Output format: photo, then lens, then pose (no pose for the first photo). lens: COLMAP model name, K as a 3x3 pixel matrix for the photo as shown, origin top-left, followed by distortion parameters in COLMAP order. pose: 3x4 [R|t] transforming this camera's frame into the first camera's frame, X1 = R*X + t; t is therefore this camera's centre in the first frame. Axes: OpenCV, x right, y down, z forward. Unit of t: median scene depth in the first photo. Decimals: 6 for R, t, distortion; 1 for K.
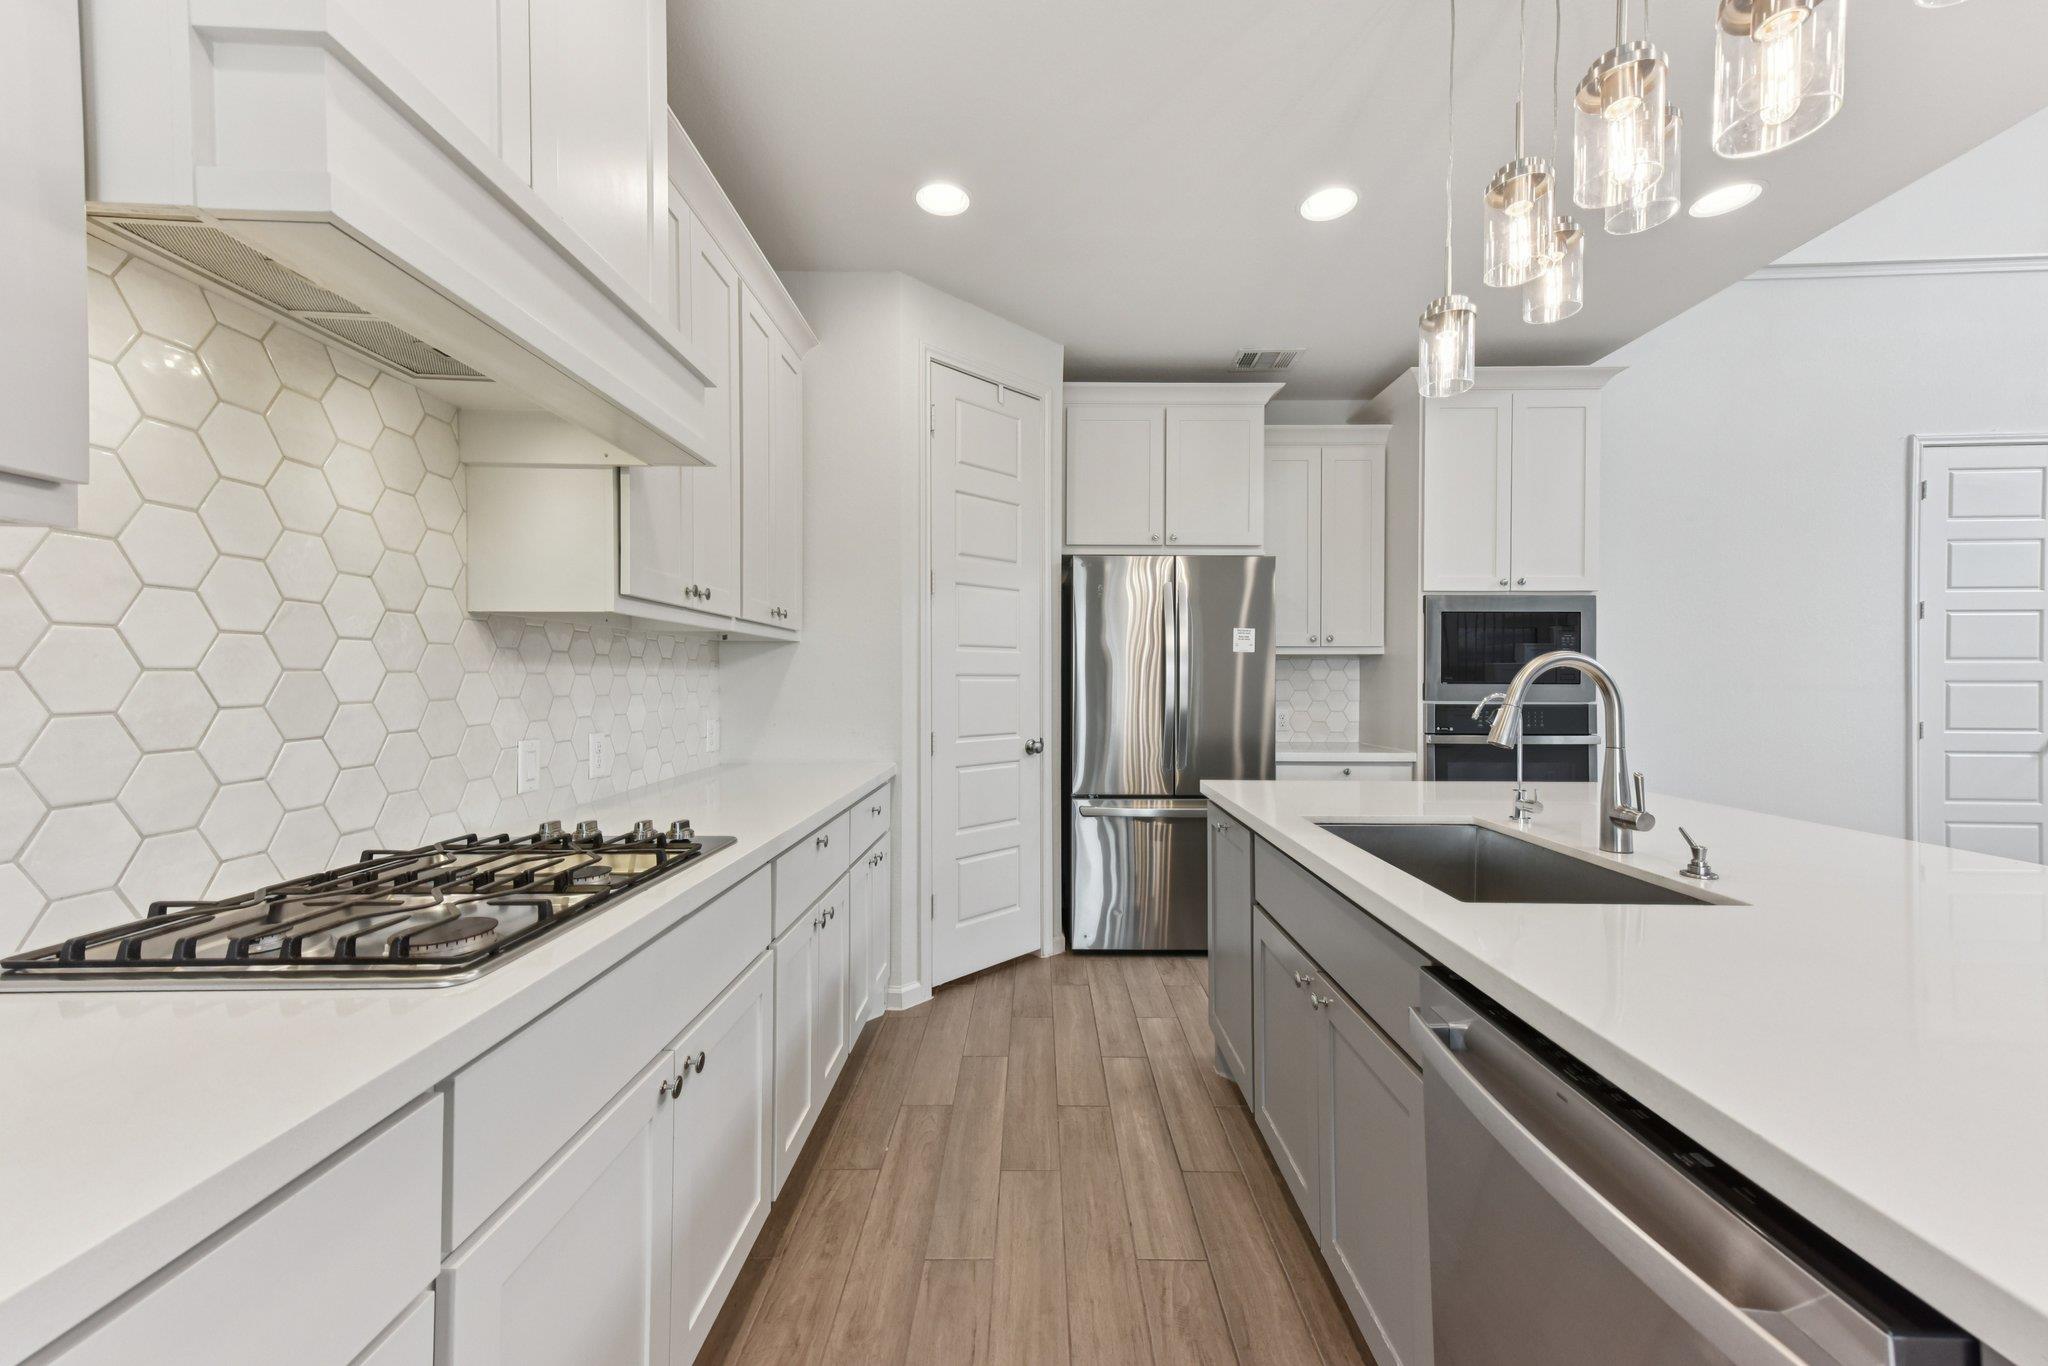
lens RADIAL K [[798.7, 0, 1032.9], [0, 798.7, 678.5], [0, 0, 1]] dist [0.025631, -0.000299]
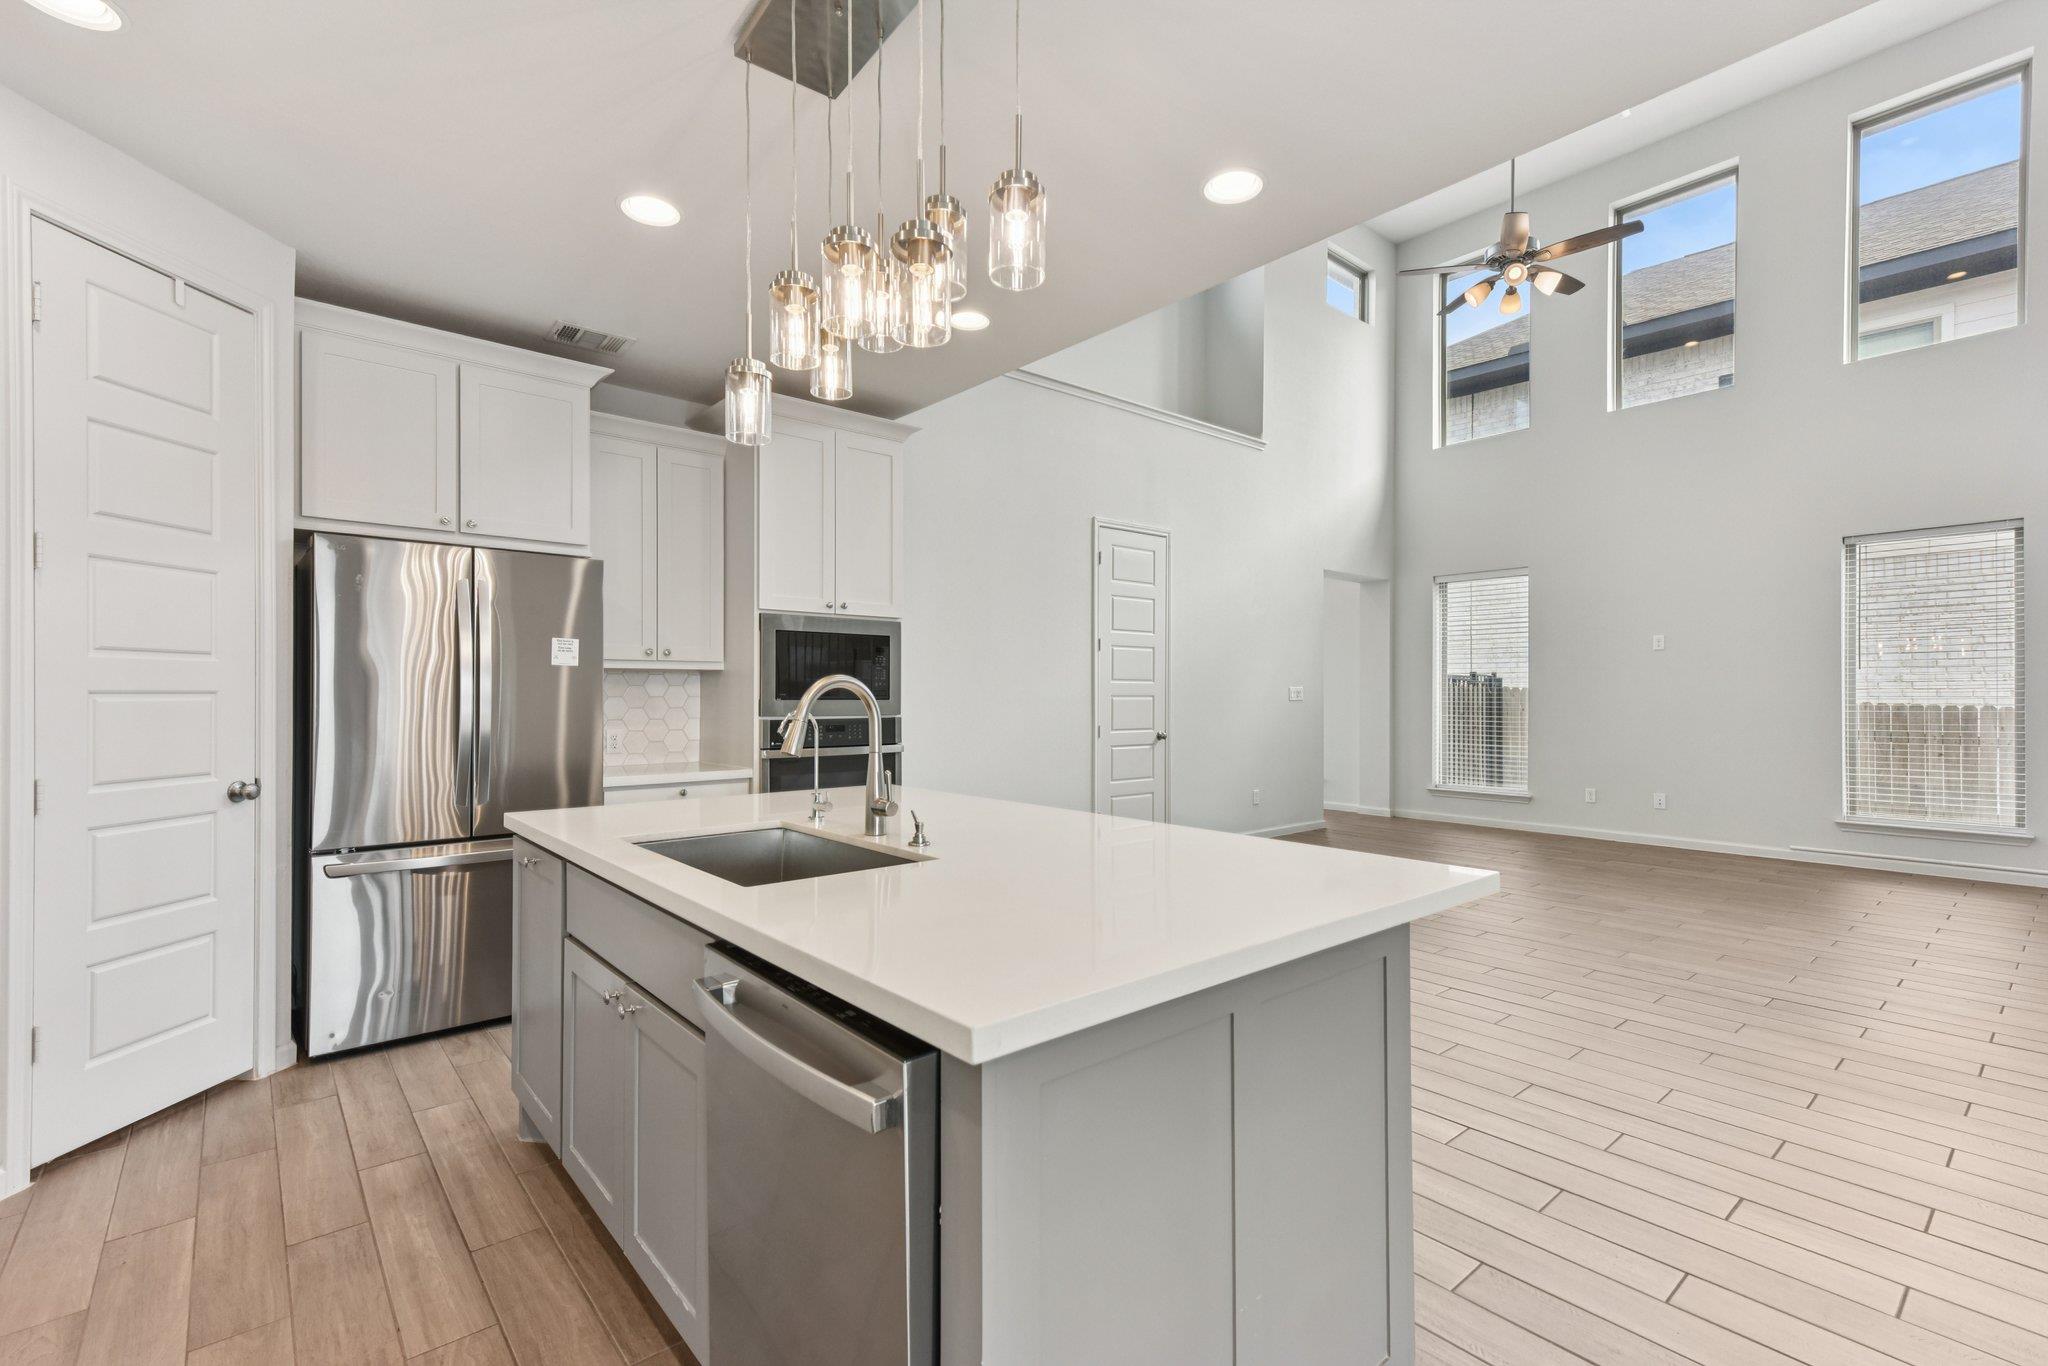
lens RADIAL K [[912.7, 0, 1037.5], [0, 912.7, 689.1], [0, 0, 1]] dist [0.023157, -0.002790]
pose [[0.751899, 0.002211, 0.659274, -0.012381], [0.000187, 0.999994, -0.003567, -0.003636], [-0.659278, 0.002806, 0.751894, -0.110038]]
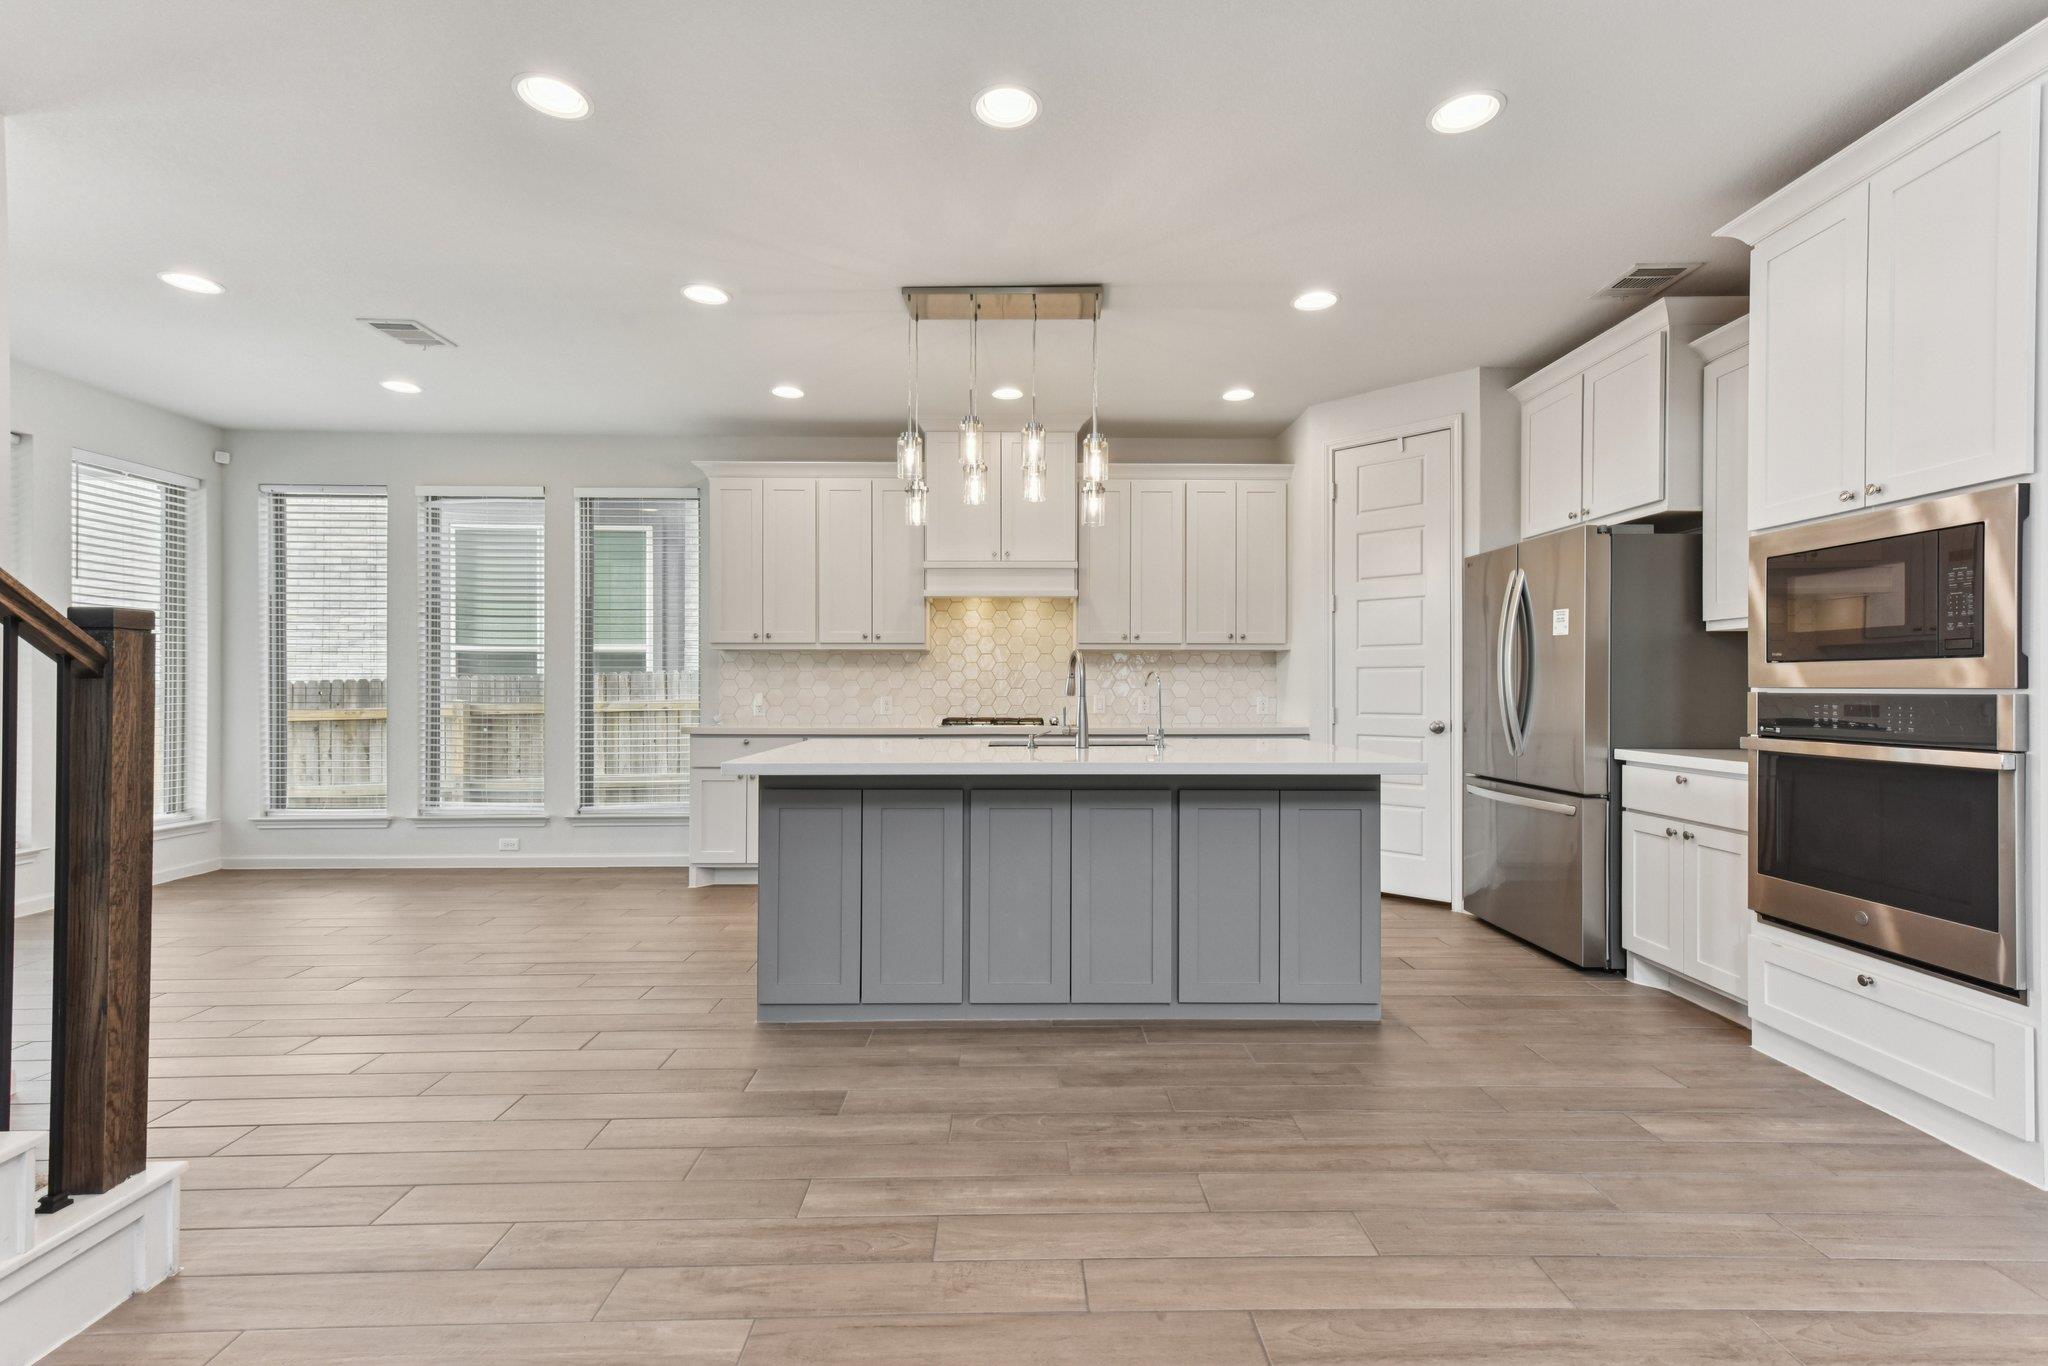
lens RADIAL K [[912.7, 0, 1016.4], [0, 912.7, 676.6], [0, 0, 1]] dist [0.023157, -0.002790]
pose [[0.005747, -0.014085, -0.999884, 1.405029], [0.000771, 0.999901, -0.014081, 0.031176], [0.999983, -0.000690, 0.005757, 0.387951]]
